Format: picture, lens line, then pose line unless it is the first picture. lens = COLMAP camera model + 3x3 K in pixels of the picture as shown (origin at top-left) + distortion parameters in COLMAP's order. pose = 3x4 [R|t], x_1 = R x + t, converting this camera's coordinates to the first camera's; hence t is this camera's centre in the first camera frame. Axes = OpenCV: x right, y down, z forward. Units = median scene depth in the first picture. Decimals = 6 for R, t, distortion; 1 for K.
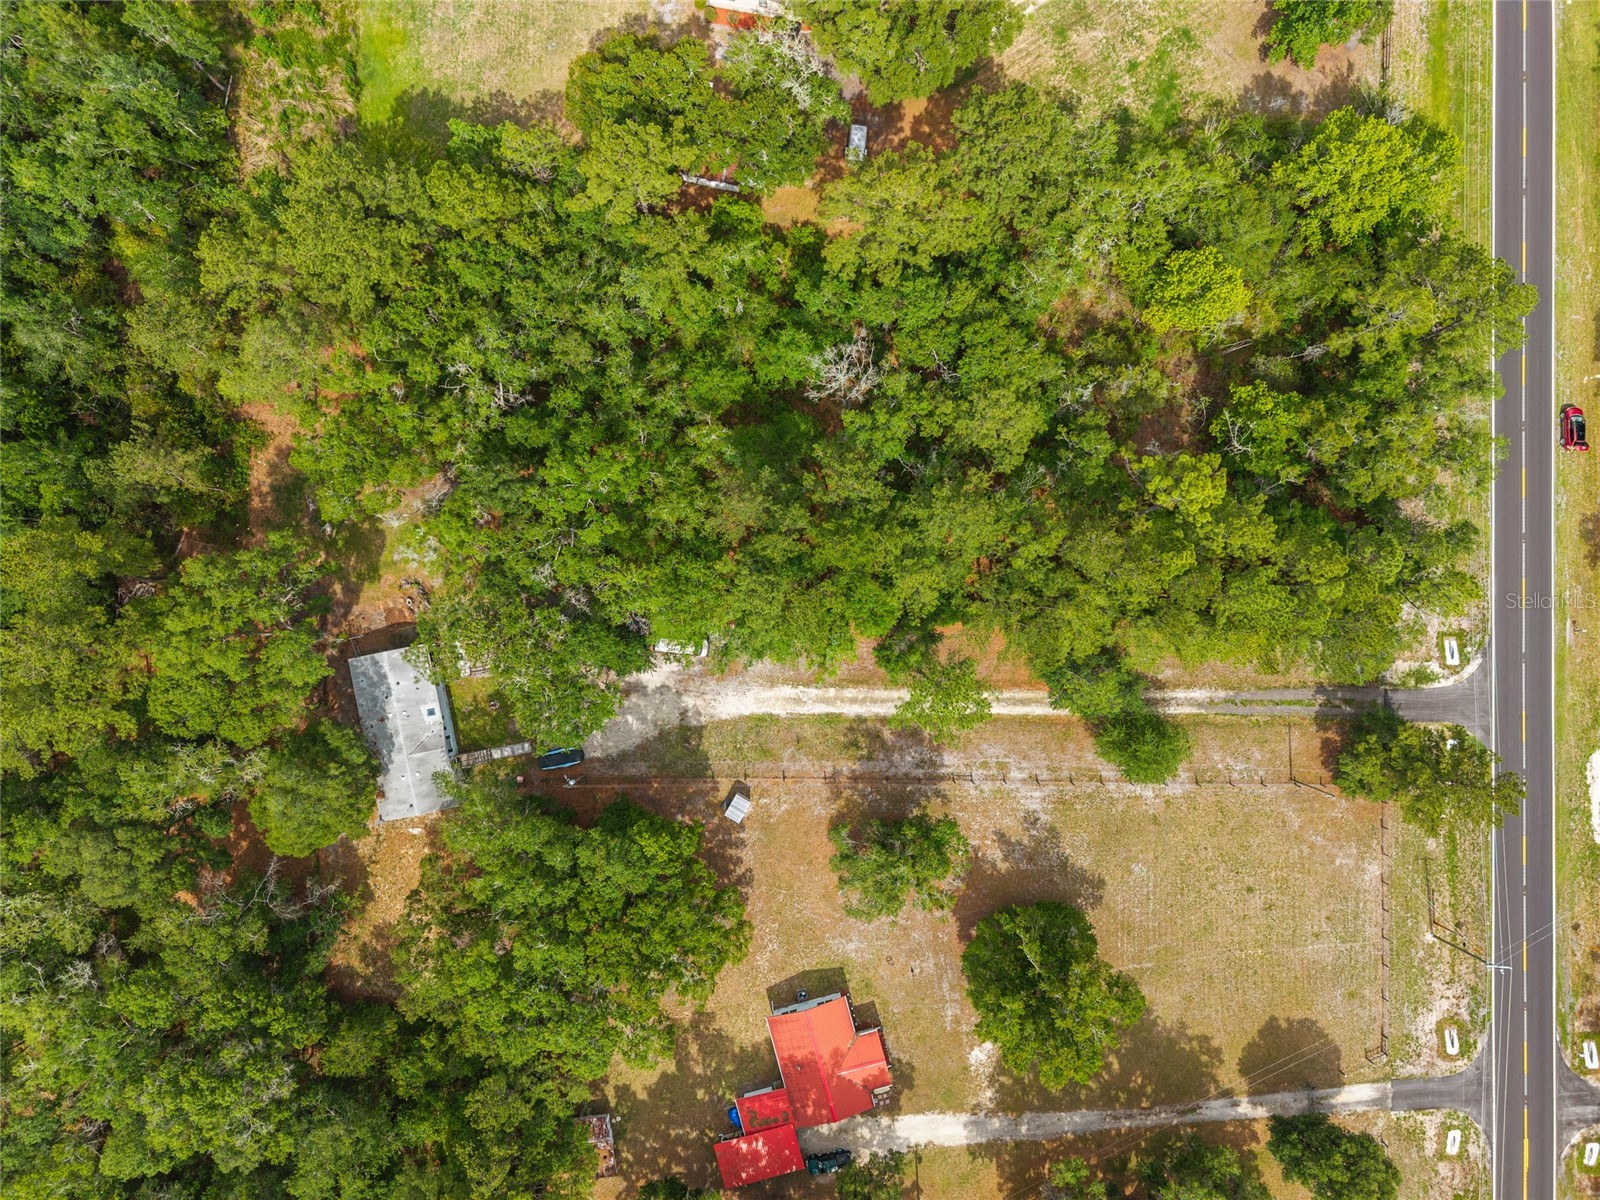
lens RADIAL K [[1121.2, 0, 803.3], [0, 1121.2, 597.5], [0, 0, 1]] dist [0.069350, -0.073789]
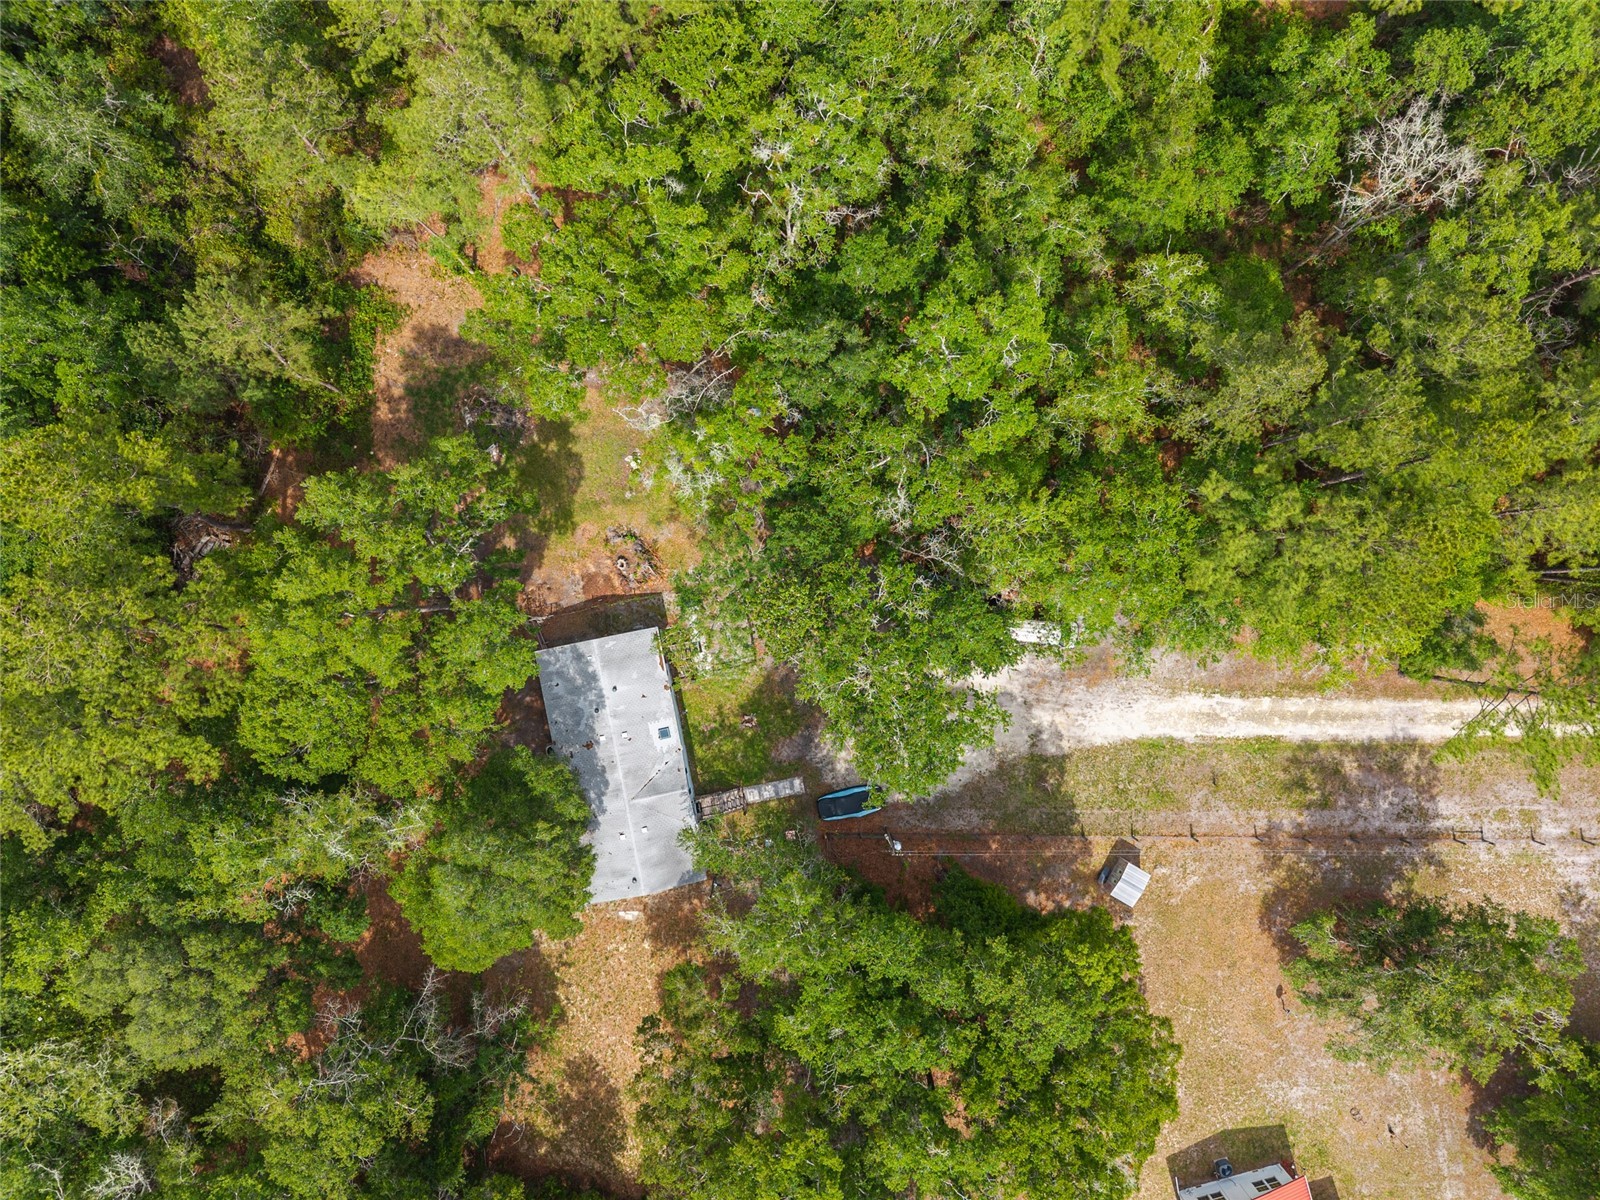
lens RADIAL K [[1099.6, 0, 800.0], [0, 1099.6, 600.0], [0, 0, 1]] dist [0.037619, -0.040388]
pose [[0.999910, 0.000588, 0.013411, -0.270842], [-0.000581, 1.000000, -0.000465, 0.026657], [-0.013412, 0.000457, 0.999910, 0.389015]]
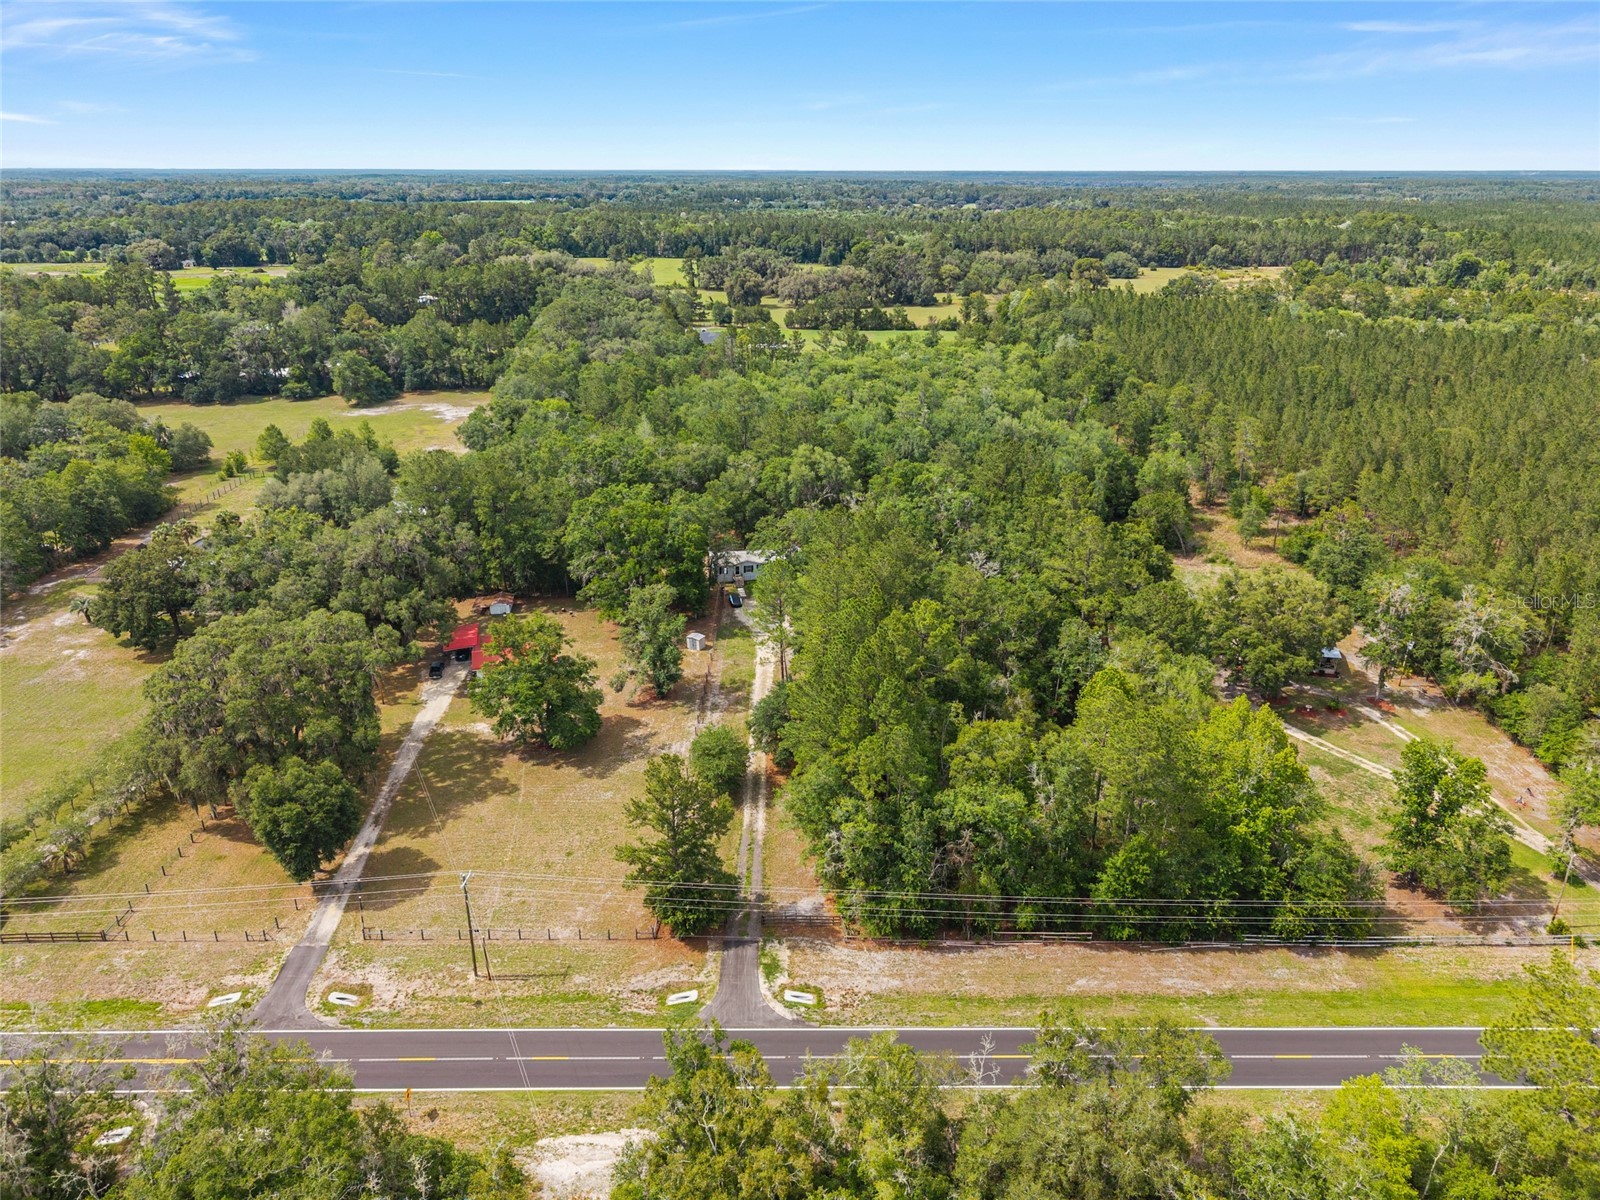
lens RADIAL K [[1121.2, 0, 803.3], [0, 1121.2, 597.5], [0, 0, 1]] dist [0.069350, -0.073789]
pose [[0.003255, 0.339662, -0.940542, 1.391246], [-0.999993, -0.000795, -0.003748, 0.052861], [-0.002021, 0.940547, 0.339657, 0.467514]]
